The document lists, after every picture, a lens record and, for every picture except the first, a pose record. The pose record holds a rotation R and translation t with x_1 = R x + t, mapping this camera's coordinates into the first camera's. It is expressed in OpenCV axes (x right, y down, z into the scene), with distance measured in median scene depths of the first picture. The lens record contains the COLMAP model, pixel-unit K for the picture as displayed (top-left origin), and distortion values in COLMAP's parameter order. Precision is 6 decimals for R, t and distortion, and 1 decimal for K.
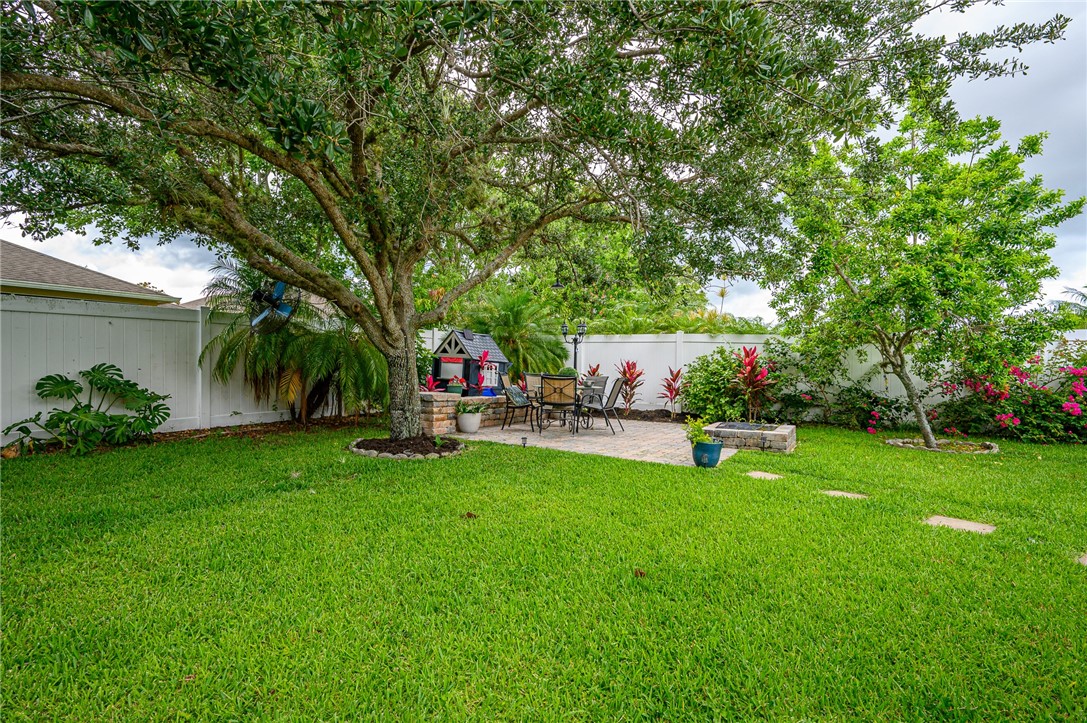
lens RADIAL K [[533.2, 0, 545.1], [0, 533.2, 362.6], [0, 0, 1]] dist [0.000940, 0.000210]
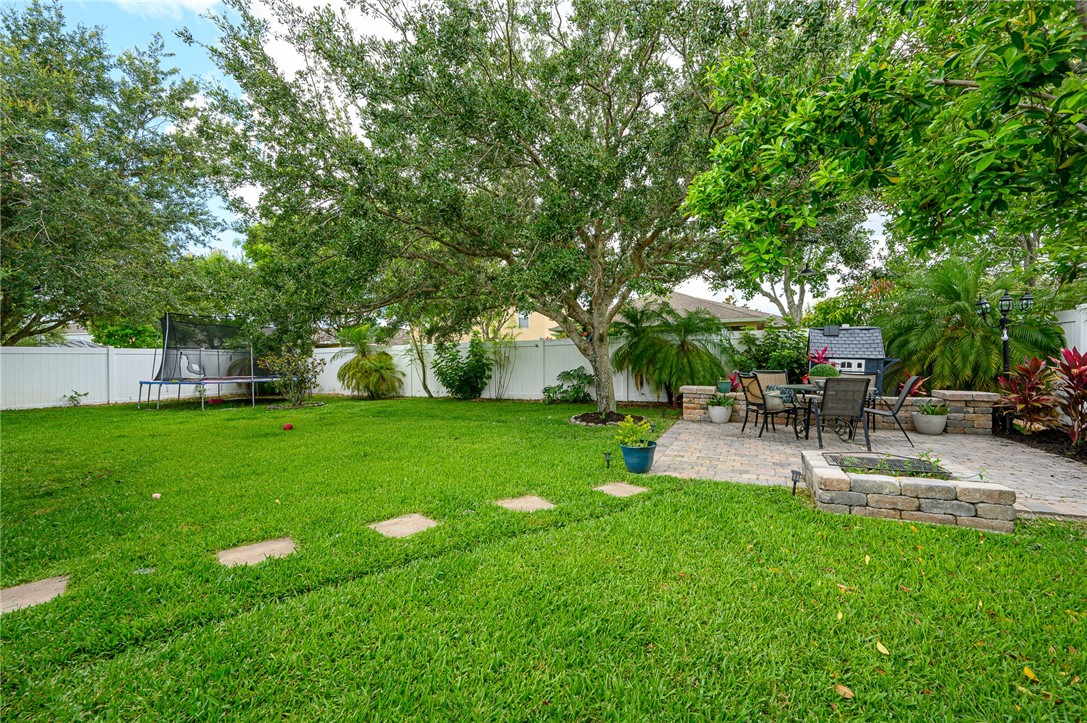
lens RADIAL K [[430.5, 0, 544.1], [0, 430.5, 366.2], [0, 0, 1]] dist [-0.001768, 0.000137]
pose [[0.118779, -0.006210, -0.992901, 0.753573], [0.018285, 0.999825, -0.004066, 0.006800], [0.992752, -0.017672, 0.118872, 0.537714]]
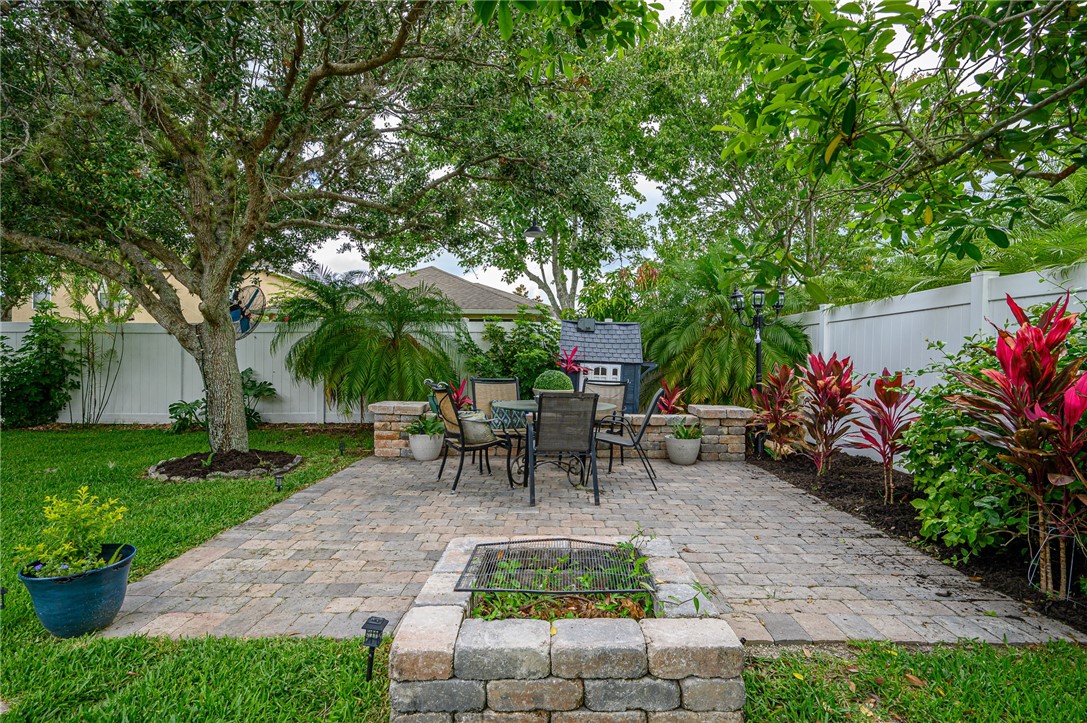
lens RADIAL K [[537.8, 0, 539.1], [0, 537.8, 363.4], [0, 0, 1]] dist [0.001599, 0.000043]
pose [[0.512485, -0.010594, -0.858631, 0.591041], [0.006683, 0.999943, -0.008349, 0.006167], [0.858670, -0.001460, 0.512527, 0.782677]]
